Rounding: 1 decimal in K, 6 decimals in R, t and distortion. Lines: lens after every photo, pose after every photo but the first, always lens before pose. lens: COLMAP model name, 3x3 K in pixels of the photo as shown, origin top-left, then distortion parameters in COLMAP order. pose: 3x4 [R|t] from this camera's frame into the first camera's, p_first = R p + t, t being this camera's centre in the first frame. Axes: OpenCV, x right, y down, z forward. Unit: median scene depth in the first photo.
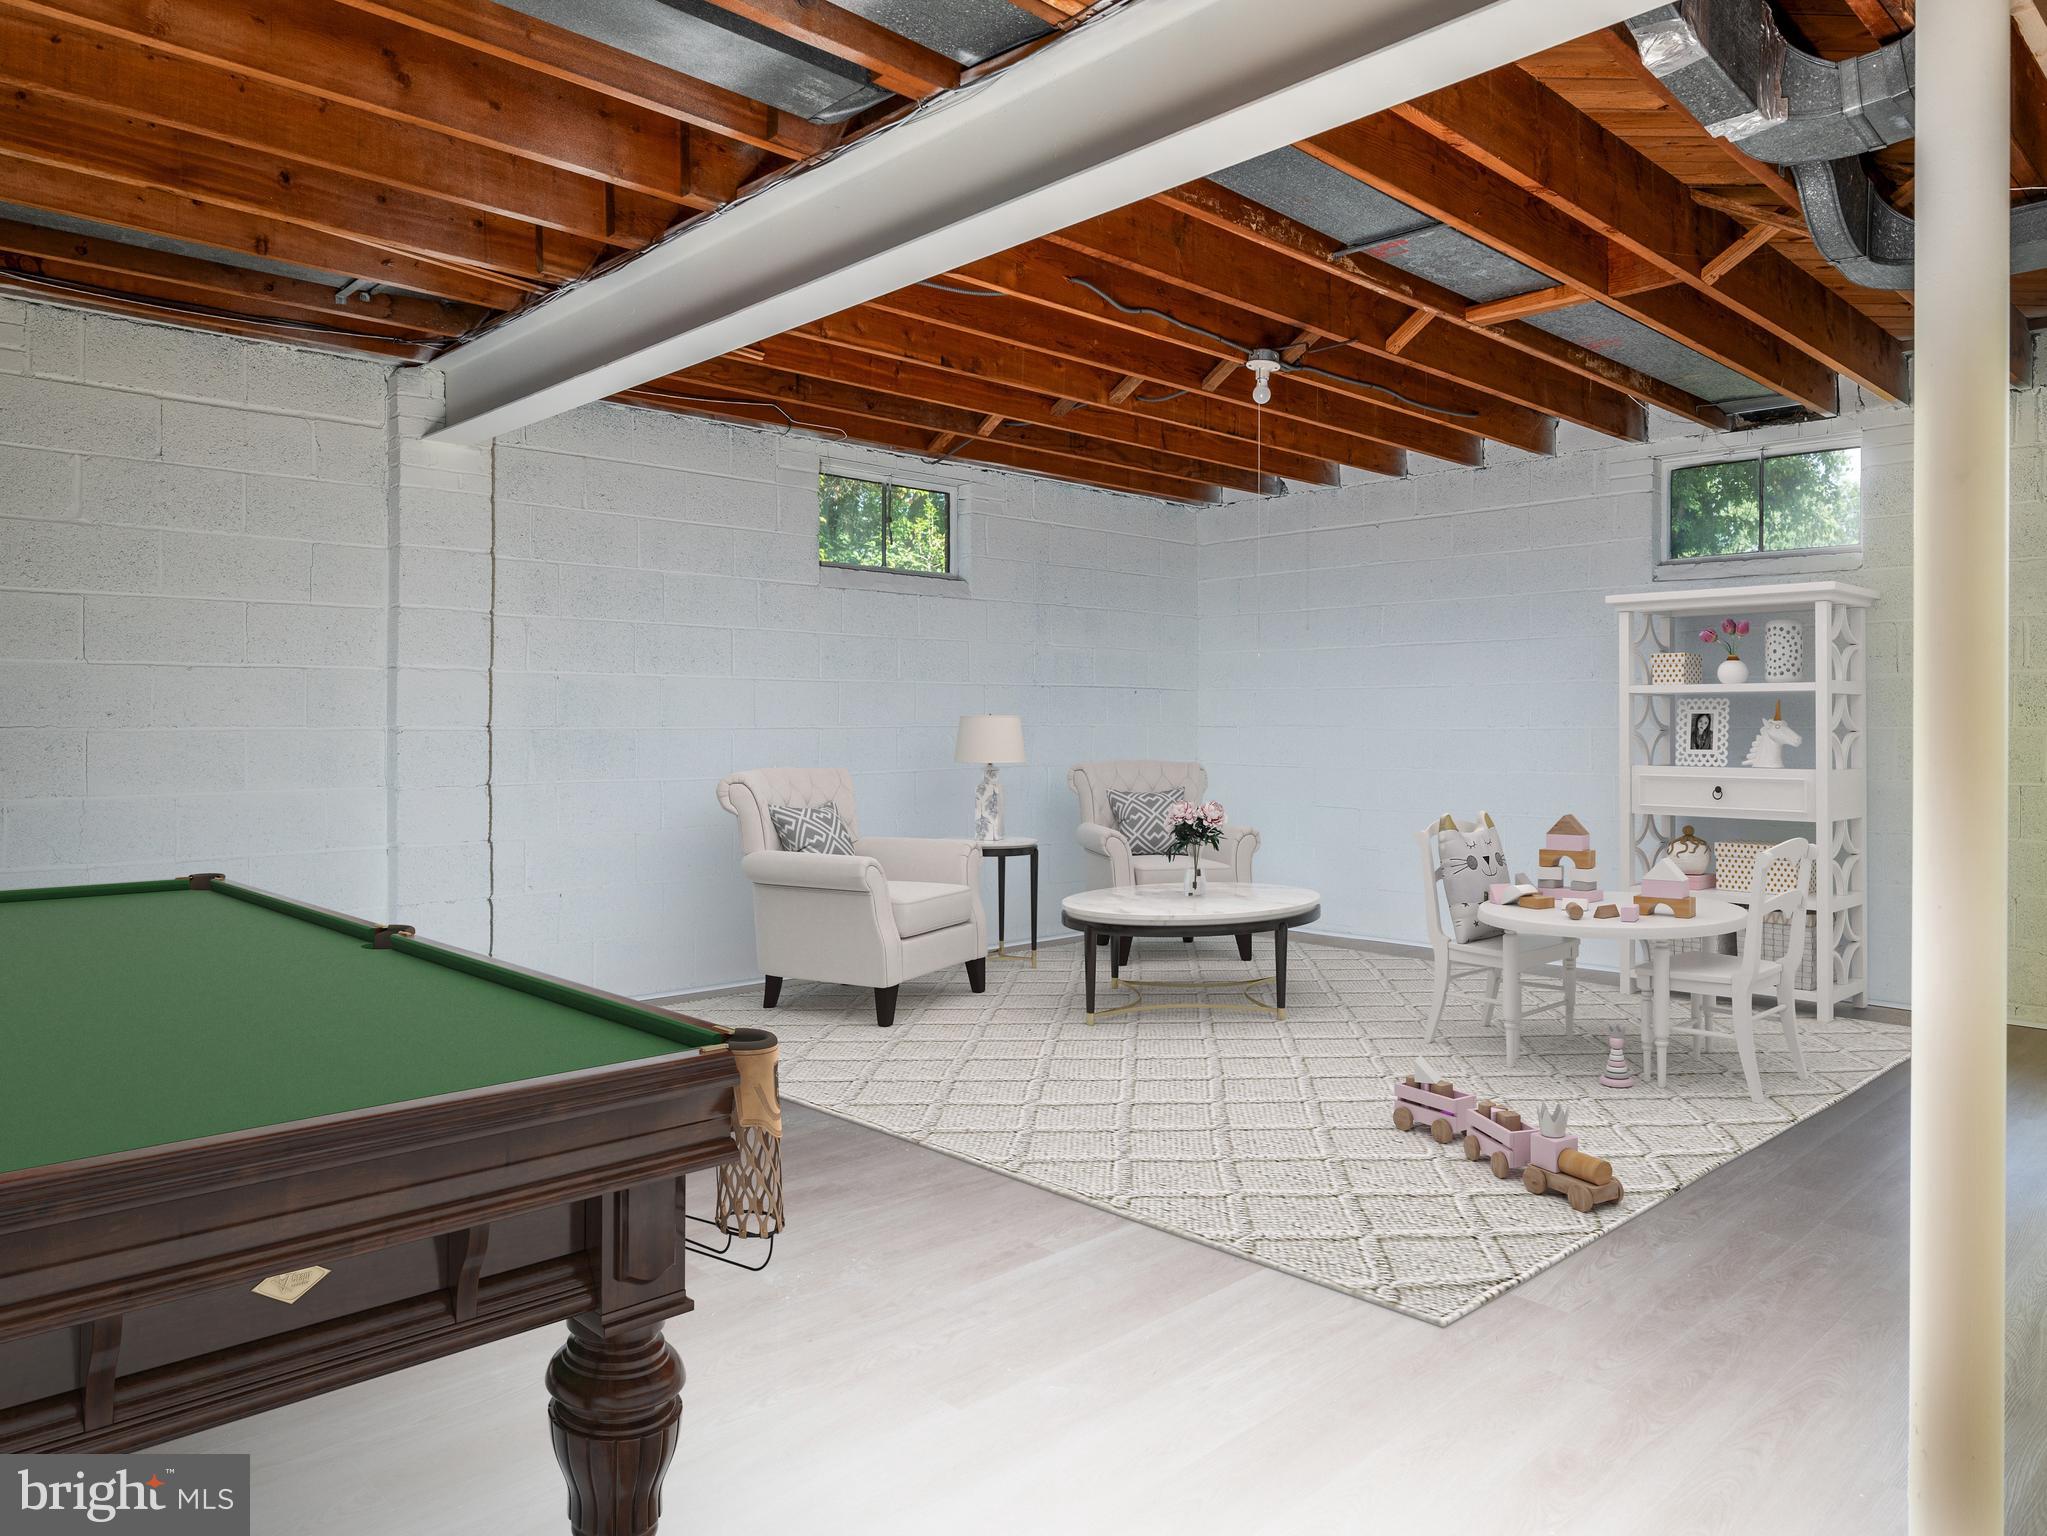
lens RADIAL K [[1377.6, 0, 1019.2], [0, 1377.6, 760.3], [0, 0, 1]] dist [0.001798, 0.000139]
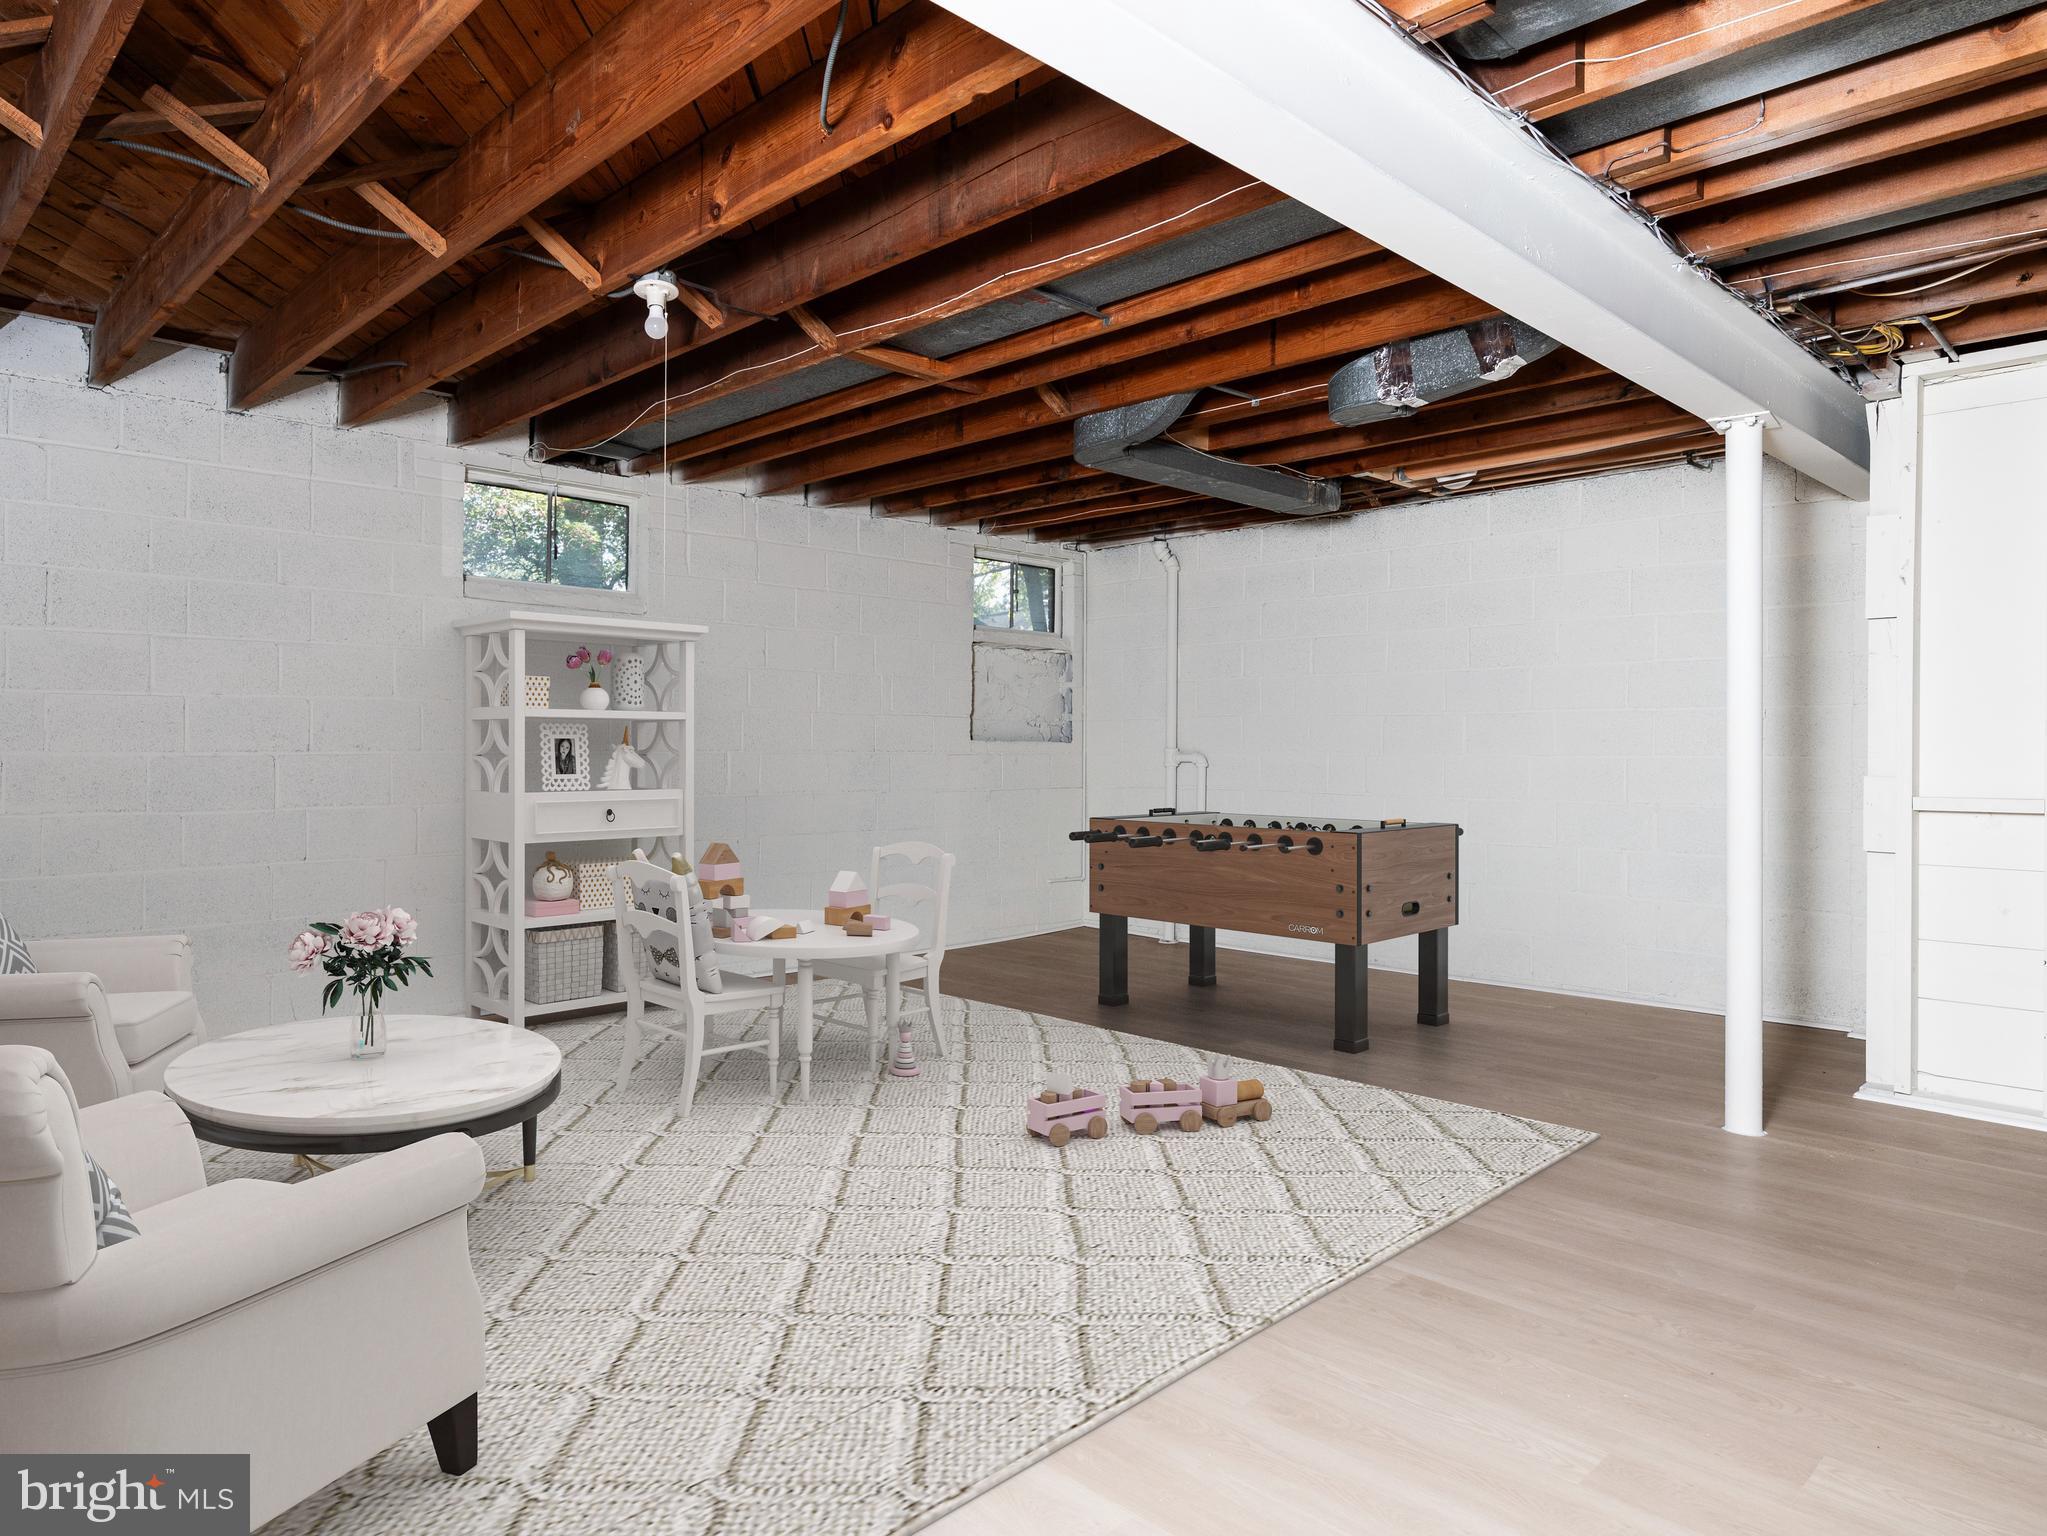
lens RADIAL K [[1284.6, 0, 1018.2], [0, 1284.6, 759.6], [0, 0, 1]] dist [-0.005997, -0.002508]
pose [[-0.029876, -0.009052, 0.999513, -0.722967], [0.036797, 0.999271, 0.010150, -0.025560], [-0.998876, 0.037083, -0.029521, 1.124644]]
